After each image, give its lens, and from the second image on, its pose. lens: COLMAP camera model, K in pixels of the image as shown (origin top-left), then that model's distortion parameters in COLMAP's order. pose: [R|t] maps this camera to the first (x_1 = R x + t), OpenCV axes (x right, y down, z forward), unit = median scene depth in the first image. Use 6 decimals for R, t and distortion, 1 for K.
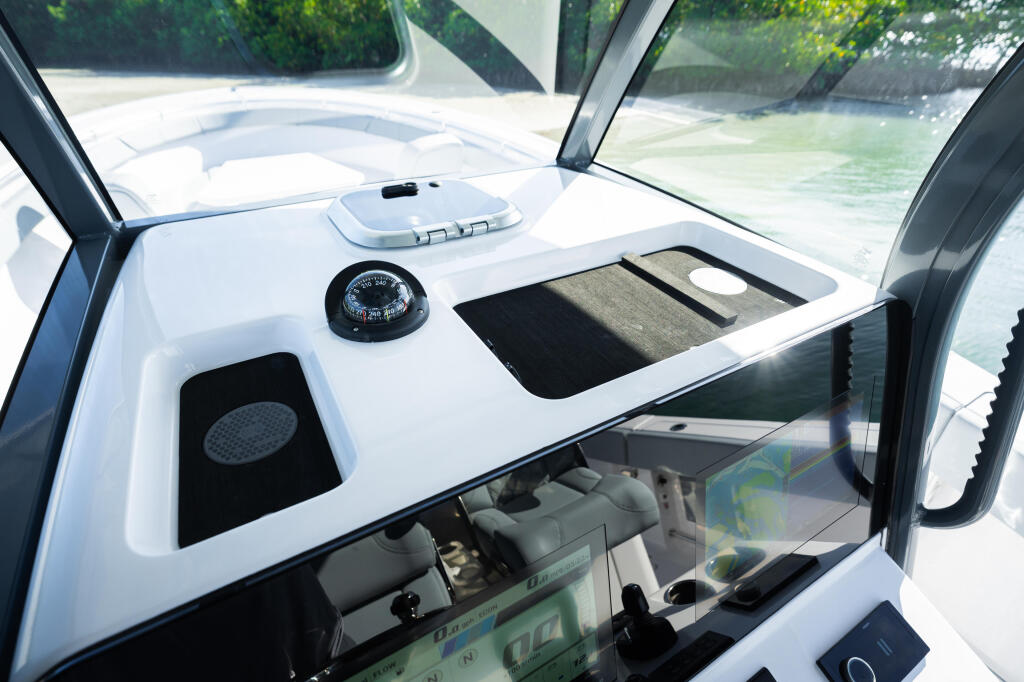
lens RADIAL K [[495.0, 0, 521.8], [0, 495.0, 340.1], [0, 0, 1]] dist [-0.029059, 0.015102]
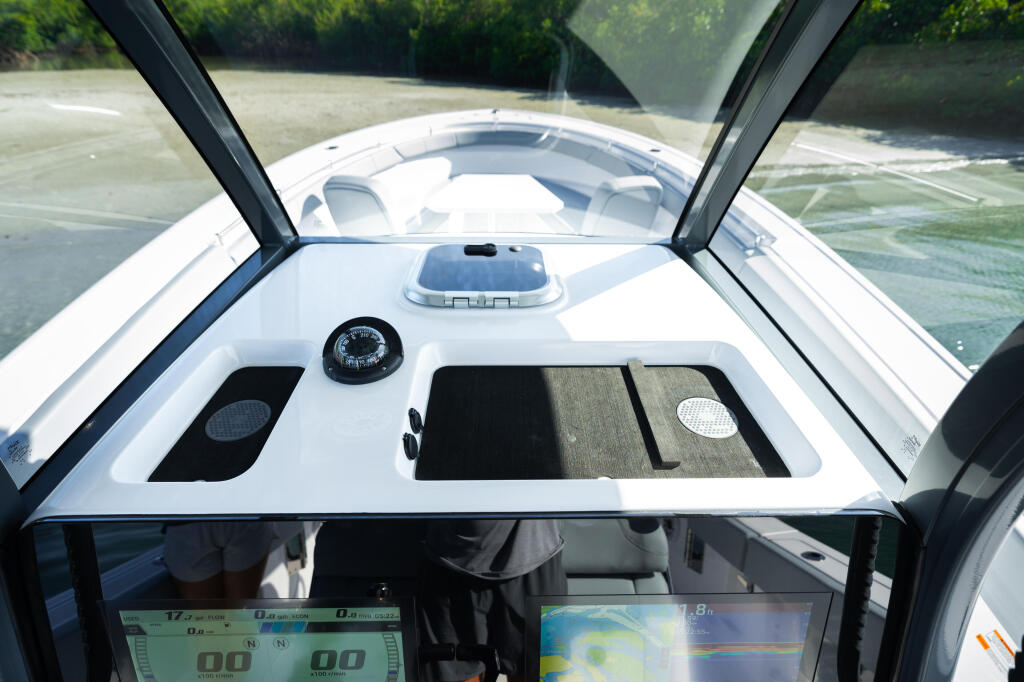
lens RADIAL K [[497.0, 0, 511.1], [0, 497.0, 347.8], [0, 0, 1]] dist [0.002475, 0.000425]
pose [[0.867553, 0.262630, -0.422348, 0.439075], [-0.270522, 0.961780, 0.042383, -0.185009], [0.417337, 0.077485, 0.905442, 0.000247]]
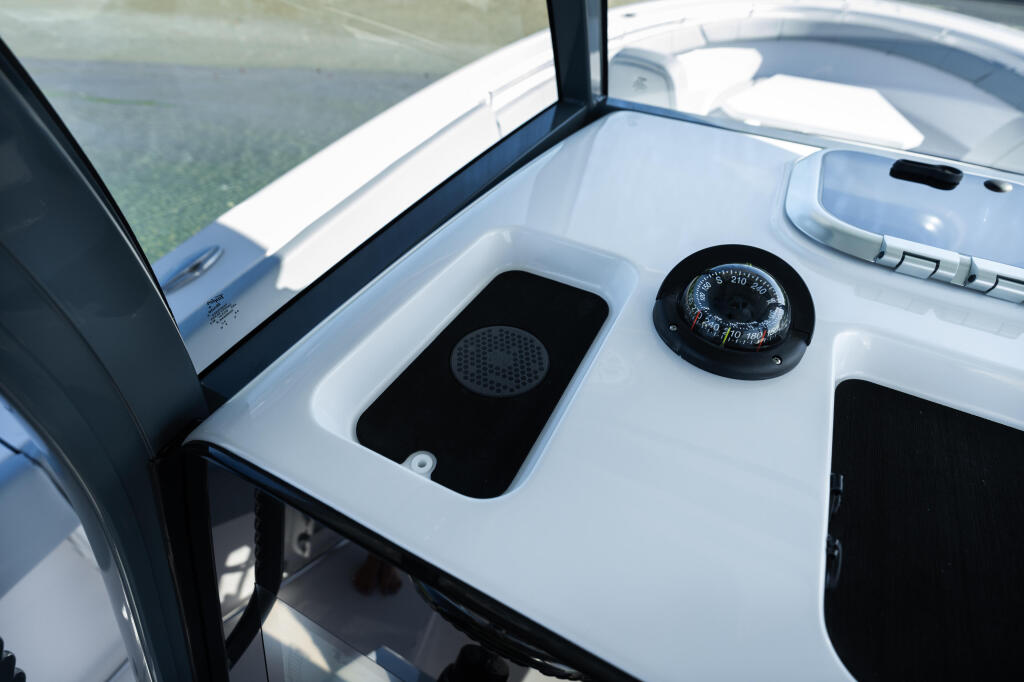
lens RADIAL K [[497.0, 0, 511.1], [0, 497.0, 347.8], [0, 0, 1]] dist [0.002475, 0.000425]
pose [[0.531241, 0.584300, -0.613495, -0.004653], [-0.495466, 0.801652, 0.334466, -0.086599], [0.687238, 0.126284, 0.715372, 0.238092]]
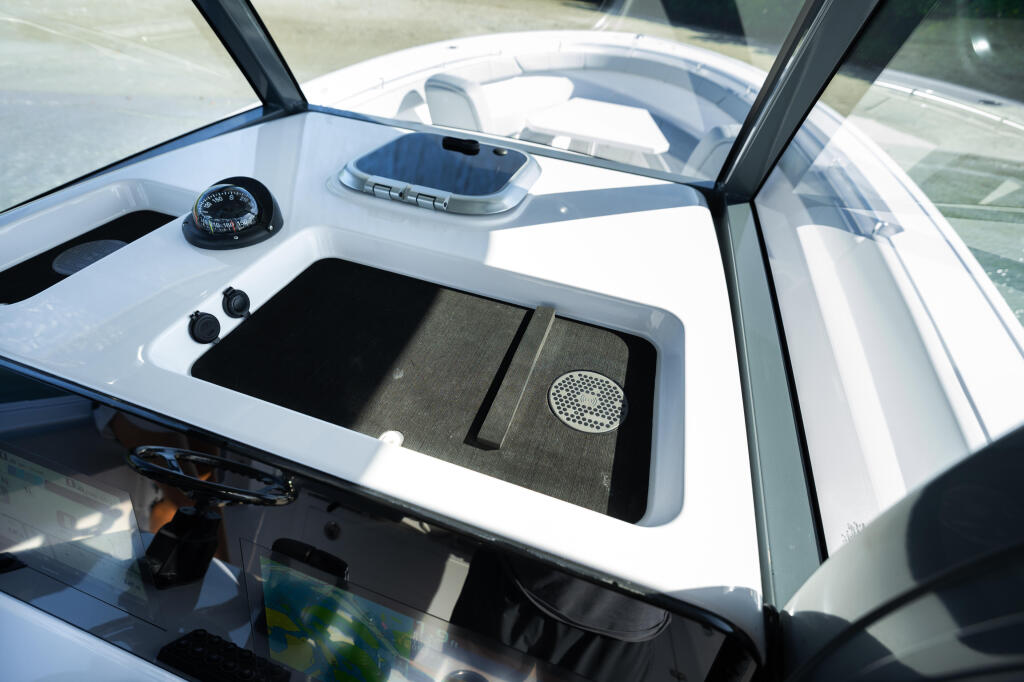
lens RADIAL K [[480.9, 0, 509.6], [0, 480.9, 339.0], [0, 0, 1]] dist [-0.003202, -0.000368]
pose [[0.663272, 0.511216, -0.546560, 0.638694], [-0.473980, 0.852134, 0.221837, -0.283739], [0.579149, 0.111920, 0.807503, 0.407084]]
